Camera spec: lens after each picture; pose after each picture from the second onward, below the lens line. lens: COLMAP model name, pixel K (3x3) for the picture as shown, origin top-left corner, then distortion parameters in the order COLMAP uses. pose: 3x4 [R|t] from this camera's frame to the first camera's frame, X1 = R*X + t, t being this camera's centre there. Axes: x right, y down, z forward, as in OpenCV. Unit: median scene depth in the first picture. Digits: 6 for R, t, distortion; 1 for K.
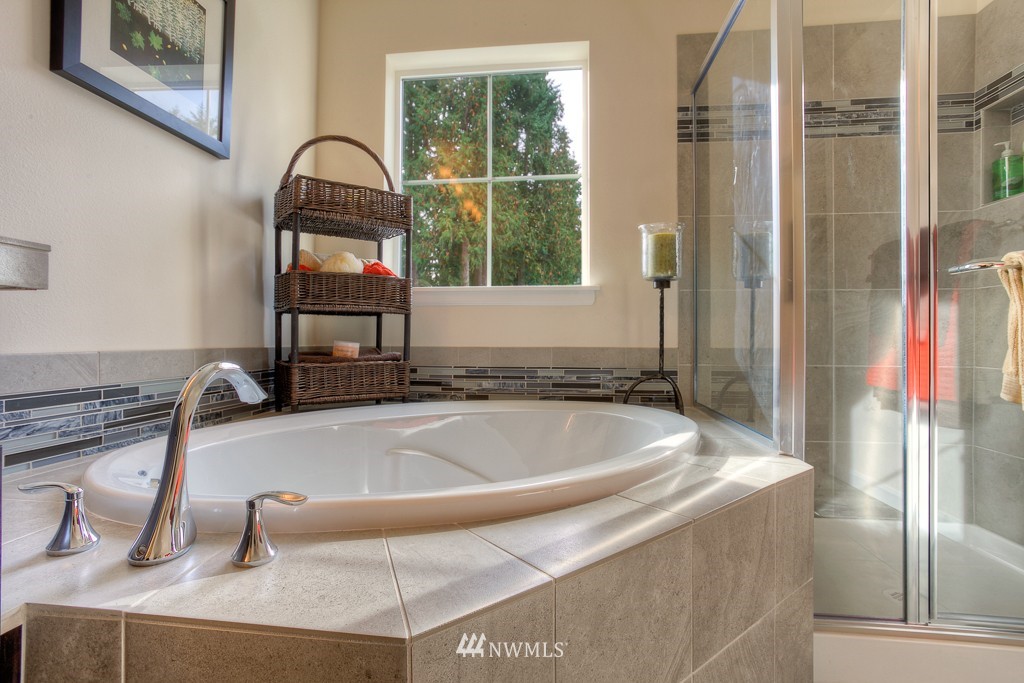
lens RADIAL K [[493.7, 0, 512.0], [0, 493.7, 341.5], [0, 0, 1]] dist [-0.021626, 0.000653]
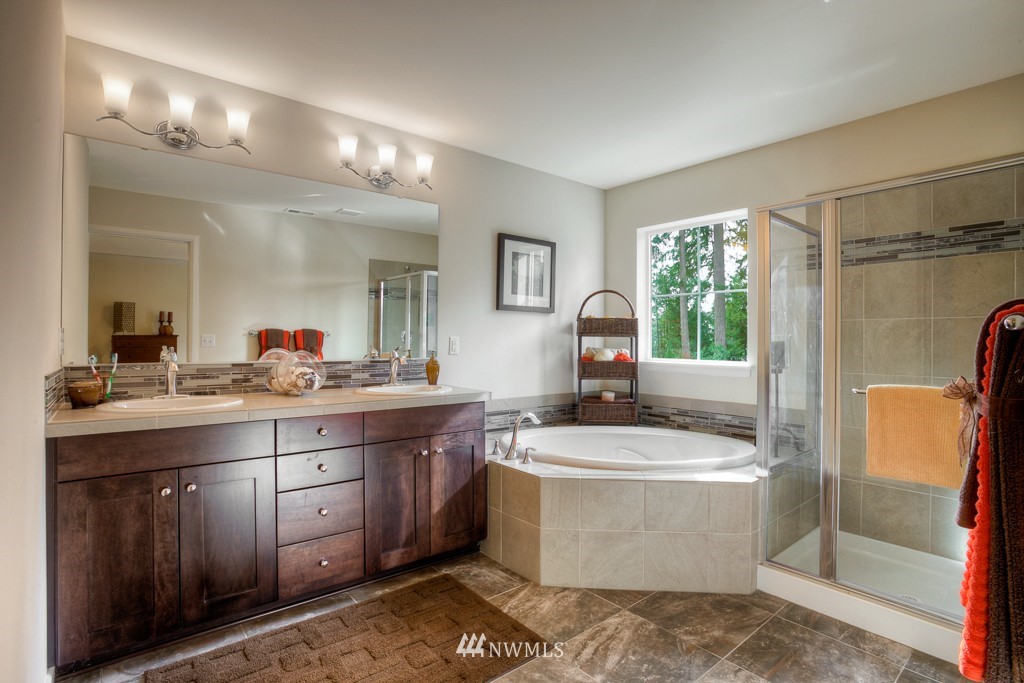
lens RADIAL K [[506.4, 0, 503.5], [0, 506.4, 338.9], [0, 0, 1]] dist [-0.082124, 0.038521]
pose [[0.715550, 0.000240, -0.698561, 0.813792], [-0.008674, 0.999926, -0.008541, -0.200854], [0.698508, 0.012171, 0.715499, -0.783241]]
